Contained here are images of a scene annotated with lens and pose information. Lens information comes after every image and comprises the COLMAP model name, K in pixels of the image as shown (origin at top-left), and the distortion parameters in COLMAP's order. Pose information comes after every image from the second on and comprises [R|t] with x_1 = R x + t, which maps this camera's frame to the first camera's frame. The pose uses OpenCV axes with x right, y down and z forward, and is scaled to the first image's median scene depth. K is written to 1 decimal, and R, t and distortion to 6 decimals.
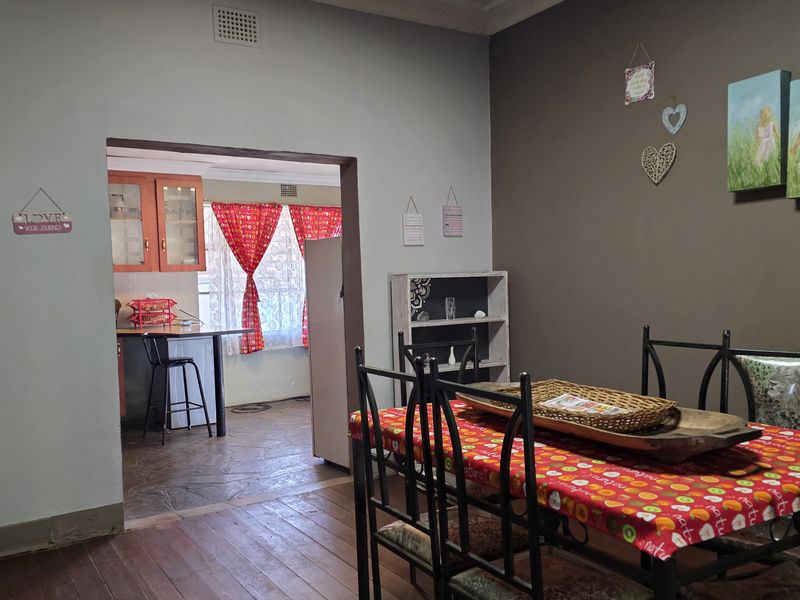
lens RADIAL K [[720.3, 0, 400.0], [0, 720.3, 300.0], [0, 0, 1]] dist [0.095141, -0.186238]
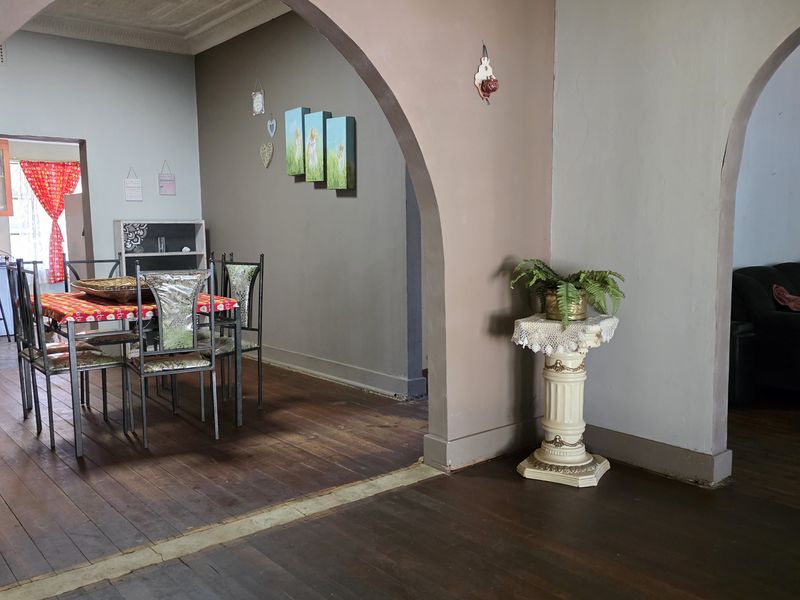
lens RADIAL K [[720.3, 0, 400.0], [0, 720.3, 300.0], [0, 0, 1]] dist [0.095141, -0.186238]
pose [[0.991735, 0.006281, 0.128147, 0.354683], [-0.014689, 0.997791, 0.064779, 0.020307], [-0.127457, -0.066126, 0.989637, -0.520049]]
